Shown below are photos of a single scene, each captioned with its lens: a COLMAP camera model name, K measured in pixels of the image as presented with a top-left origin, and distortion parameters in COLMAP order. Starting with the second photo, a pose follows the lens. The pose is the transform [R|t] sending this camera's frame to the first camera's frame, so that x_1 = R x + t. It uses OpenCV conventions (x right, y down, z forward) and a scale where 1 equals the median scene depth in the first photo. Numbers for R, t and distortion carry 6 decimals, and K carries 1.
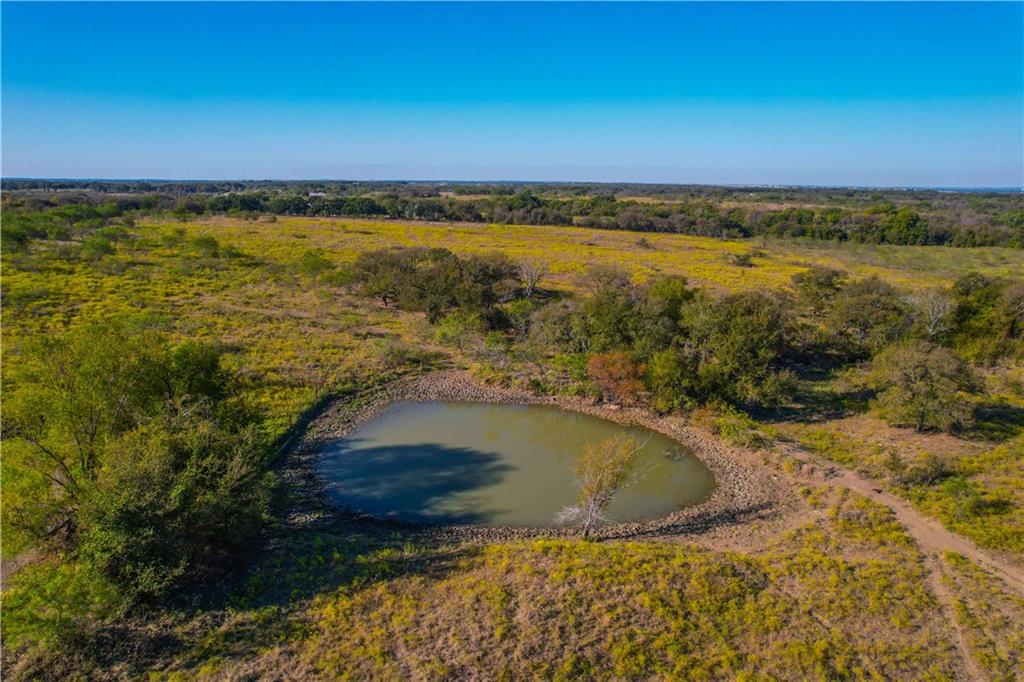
lens RADIAL K [[655.4, 0, 509.8], [0, 655.4, 337.3], [0, 0, 1]] dist [-0.072919, 0.060717]
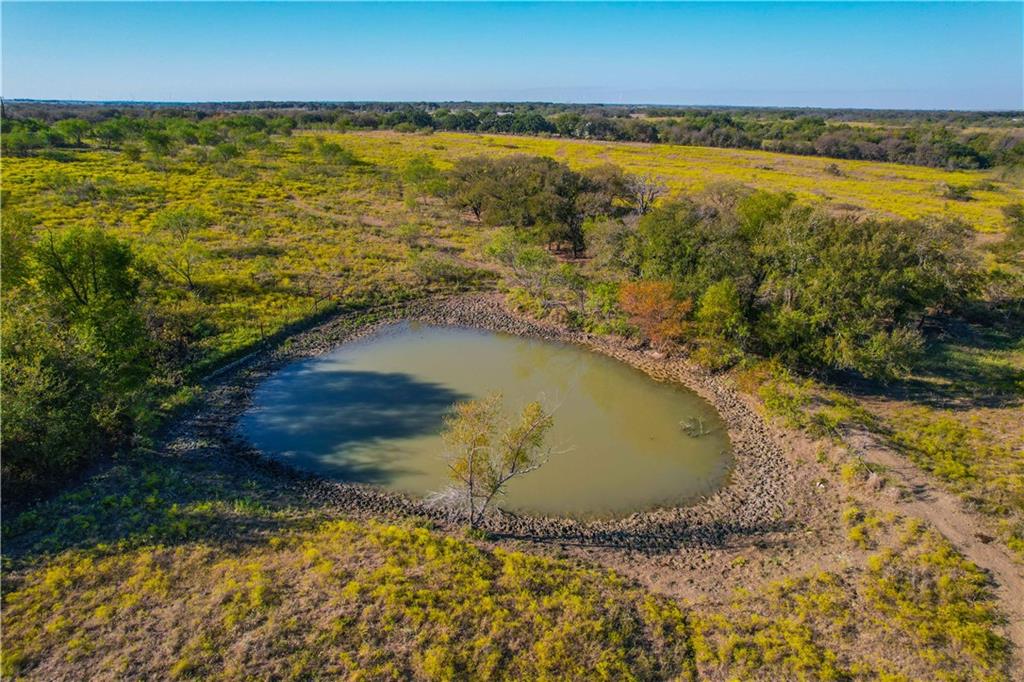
lens RADIAL K [[655.4, 0, 509.8], [0, 655.4, 339.0], [0, 0, 1]] dist [-0.072919, 0.060717]
pose [[0.956344, 0.098136, -0.275272, 0.180170], [-0.067052, 0.990487, 0.120165, 0.007055], [0.284446, -0.096461, 0.953827, 0.194121]]
